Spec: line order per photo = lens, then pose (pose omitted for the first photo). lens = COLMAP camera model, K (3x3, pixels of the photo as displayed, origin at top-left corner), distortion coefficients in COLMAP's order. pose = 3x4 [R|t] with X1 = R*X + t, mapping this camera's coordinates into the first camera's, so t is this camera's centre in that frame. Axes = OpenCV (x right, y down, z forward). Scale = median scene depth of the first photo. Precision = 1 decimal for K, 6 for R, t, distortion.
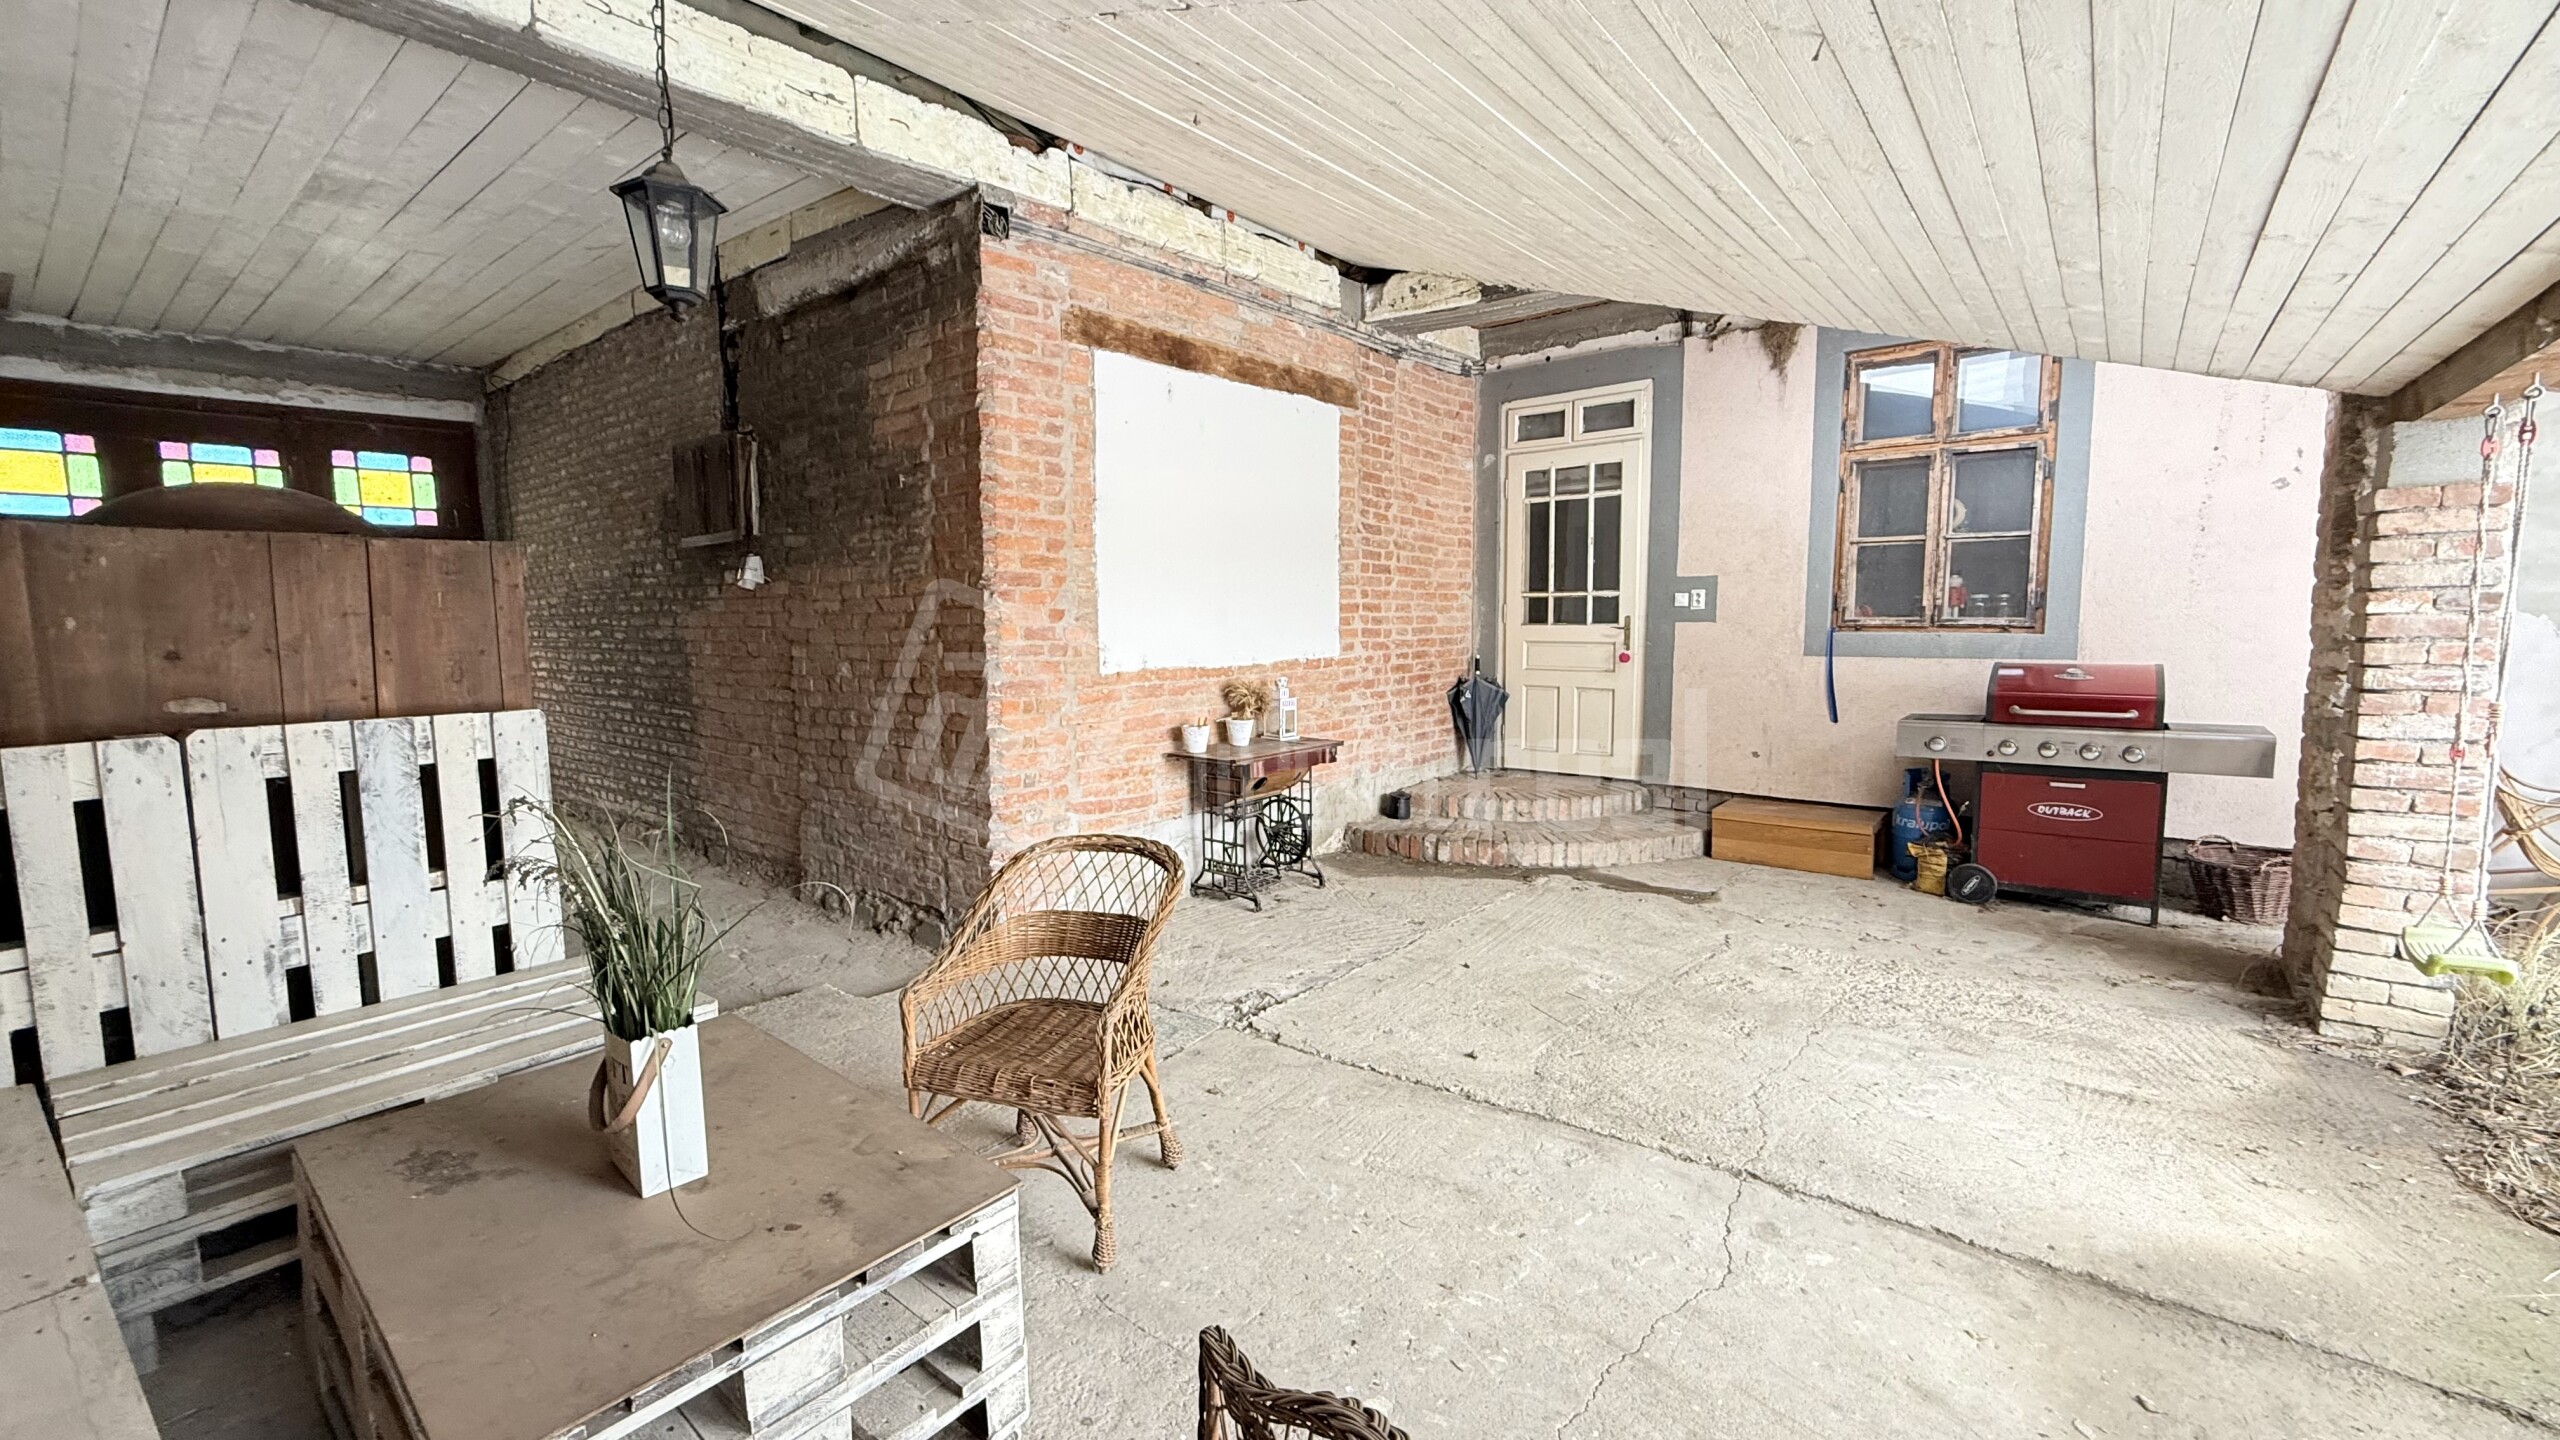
lens RADIAL K [[1019.3, 0, 1293.0], [0, 1019.3, 715.9], [0, 0, 1]] dist [0.001031, 0.000246]
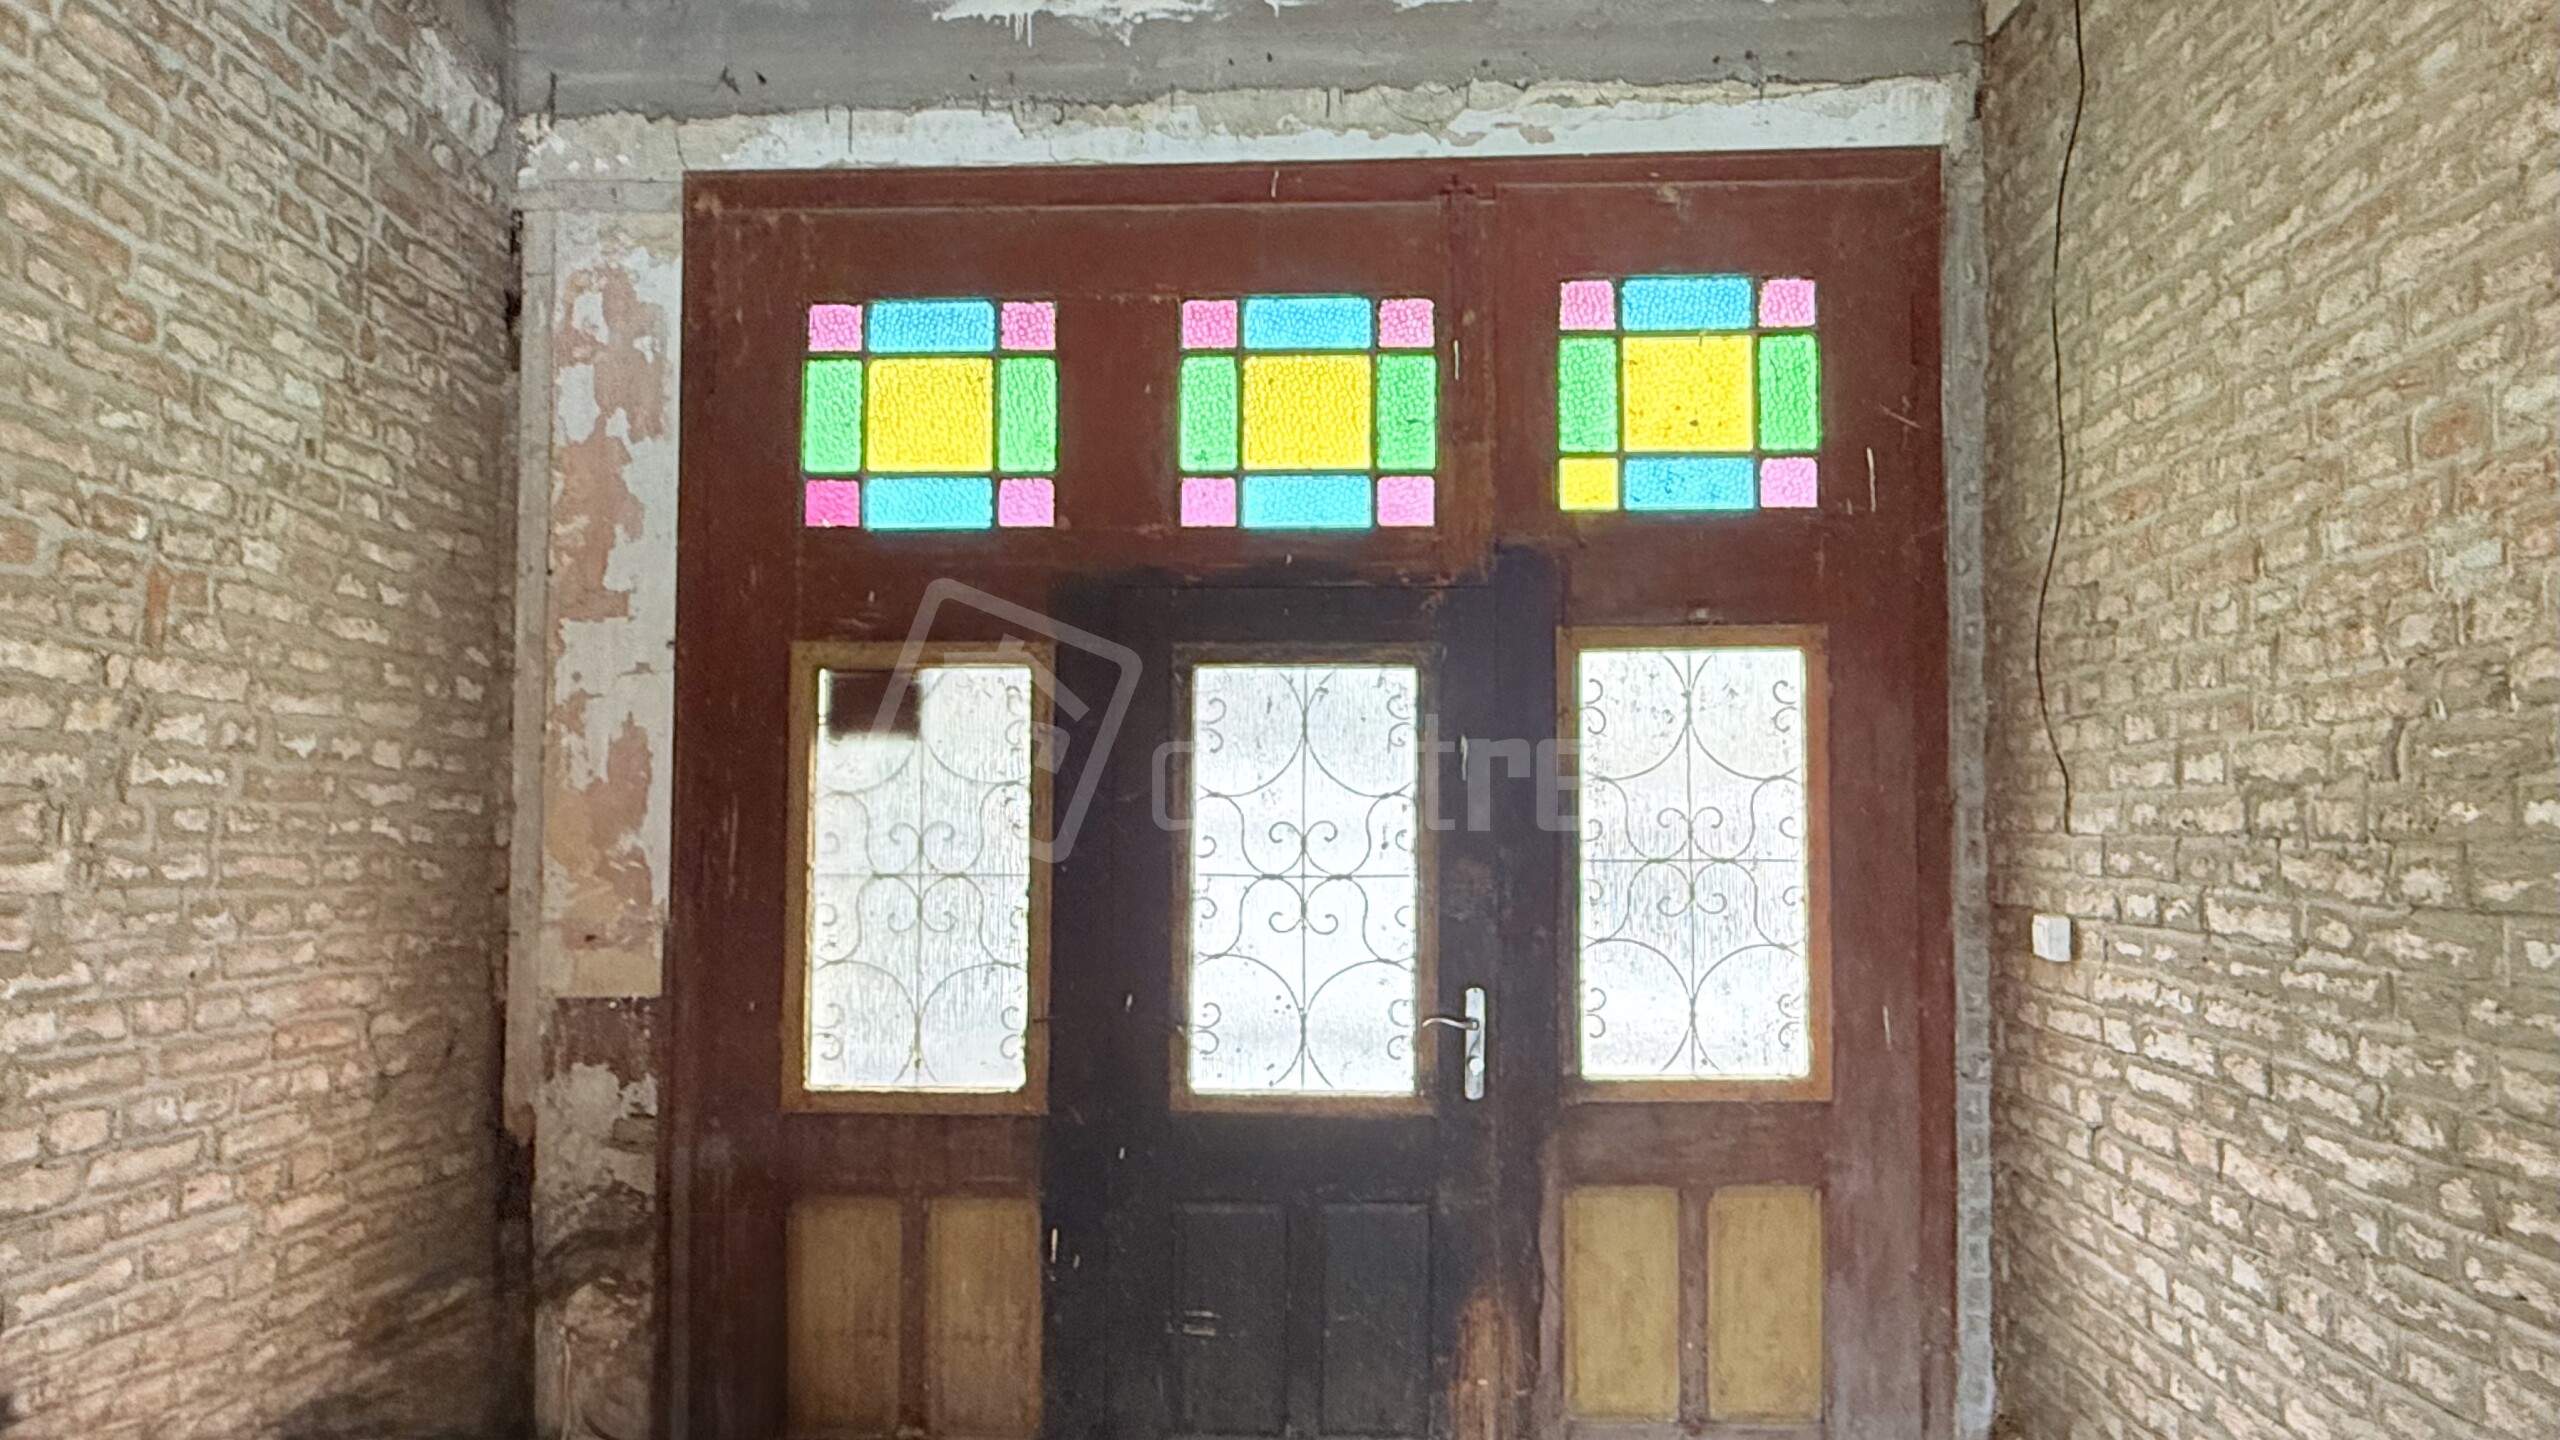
lens RADIAL K [[1635.7, 0, 1290.0], [0, 1635.7, 728.7], [0, 0, 1]] dist [-0.002148, -0.000451]
pose [[0.576795, -0.020508, -0.816632, -0.811827], [-0.092055, 0.991685, -0.089923, -0.102708], [0.811686, 0.127042, 0.570111, 0.923207]]
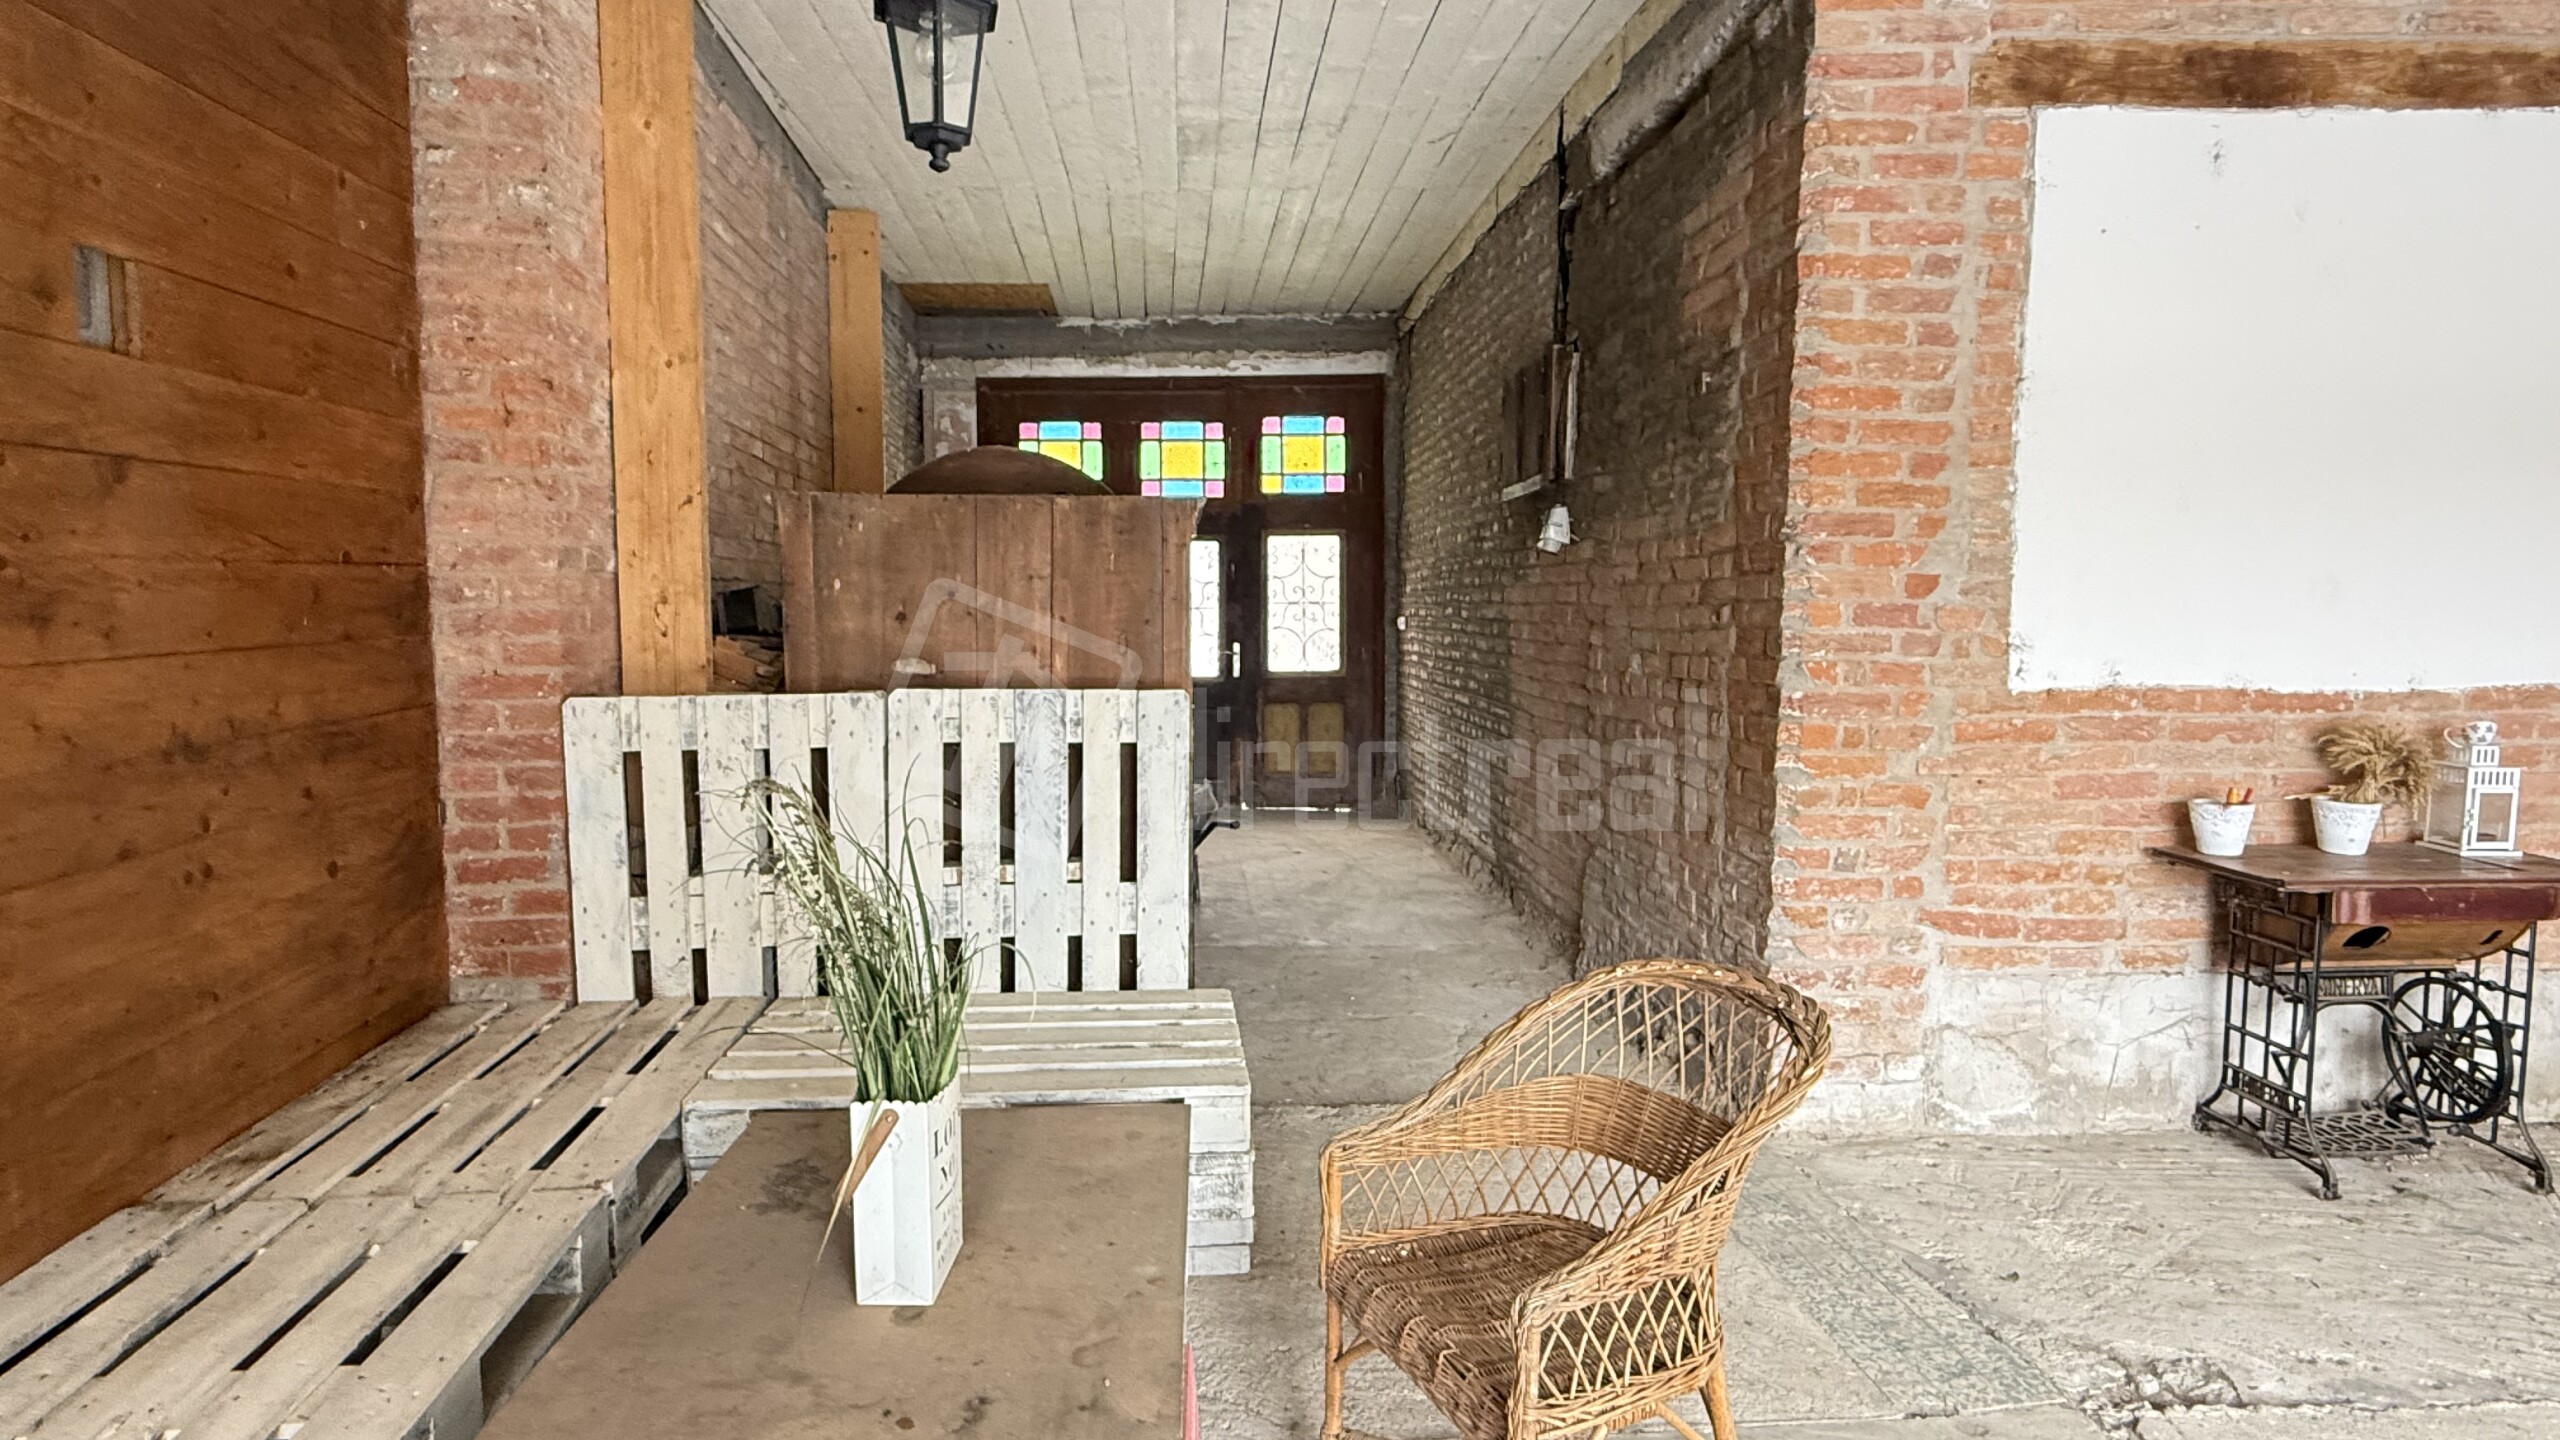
lens RADIAL K [[1430.2, 0, 1275.1], [0, 1430.2, 721.4], [0, 0, 1]] dist [0.001081, -0.000668]
pose [[0.661502, 0.071075, -0.746568, 0.128860], [-0.081305, 0.996428, 0.022821, -0.008960], [0.745523, 0.045604, 0.664917, 0.171121]]
